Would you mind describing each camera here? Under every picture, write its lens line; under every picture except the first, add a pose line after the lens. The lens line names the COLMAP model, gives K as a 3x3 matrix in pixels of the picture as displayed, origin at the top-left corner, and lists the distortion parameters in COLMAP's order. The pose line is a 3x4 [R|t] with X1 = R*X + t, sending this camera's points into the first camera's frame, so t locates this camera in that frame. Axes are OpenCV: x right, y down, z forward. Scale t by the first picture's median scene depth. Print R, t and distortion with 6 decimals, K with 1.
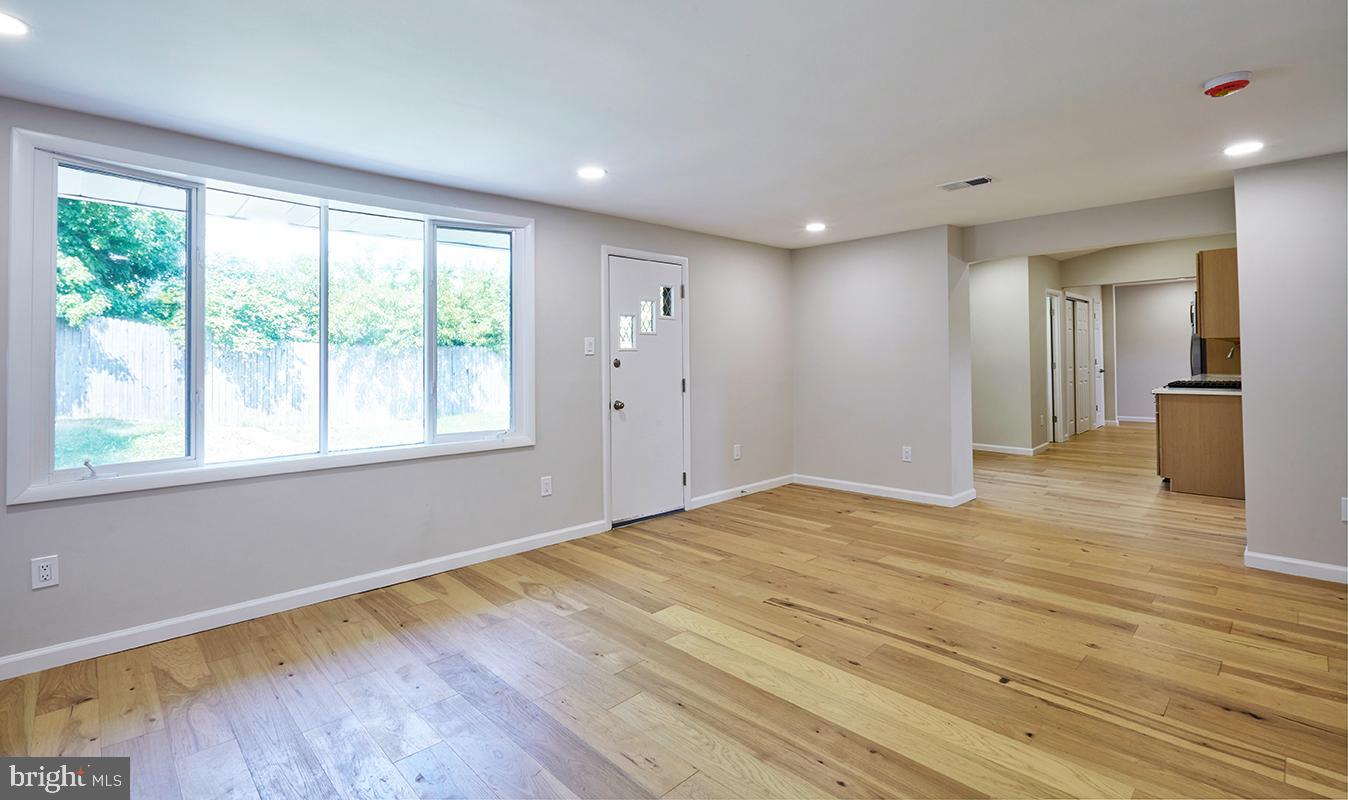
lens RADIAL K [[612.7, 0, 664.2], [0, 612.7, 347.2], [0, 0, 1]] dist [-0.002076, -0.000379]
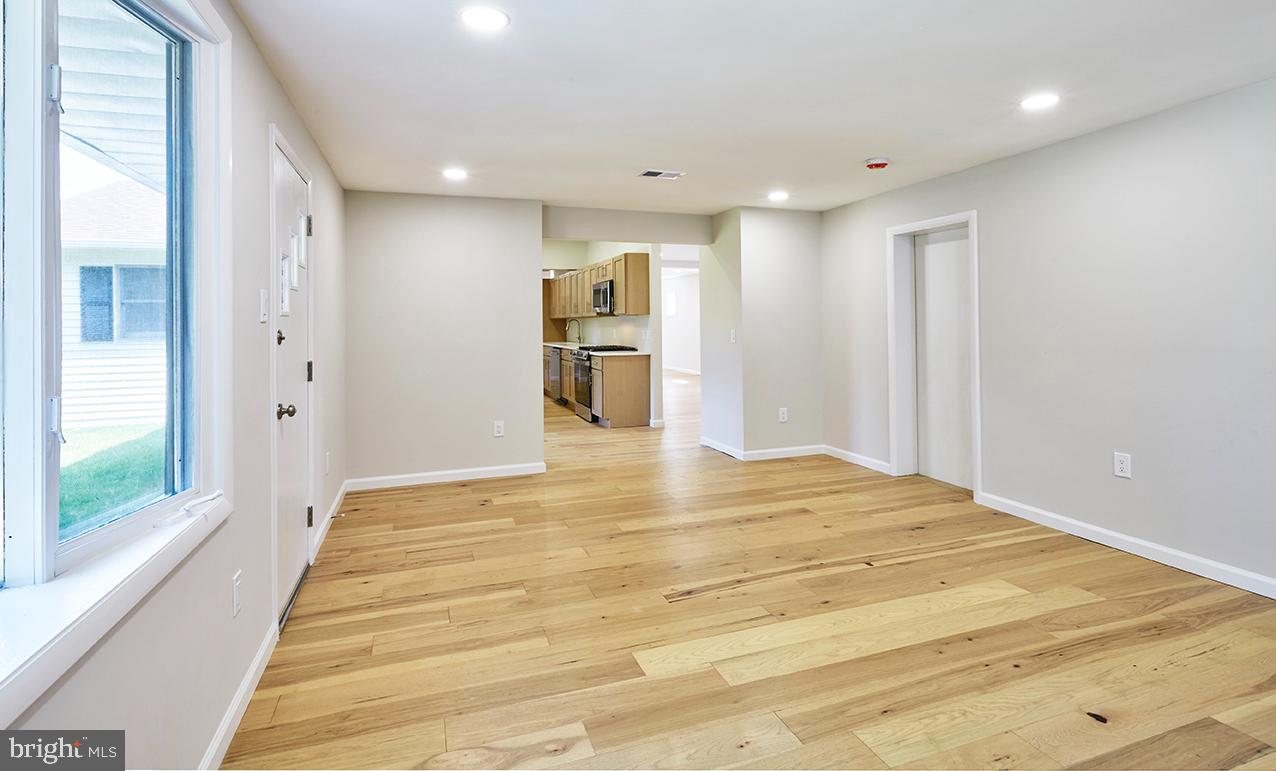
lens RADIAL K [[611.1, 0, 639.1], [0, 611.1, 327.2], [0, 0, 1]] dist [0.000239, 0.000081]
pose [[0.412150, 0.001981, 0.911114, -0.733931], [-0.009179, 0.999956, 0.001979, 0.019744], [-0.911070, -0.009179, 0.412150, 0.757789]]
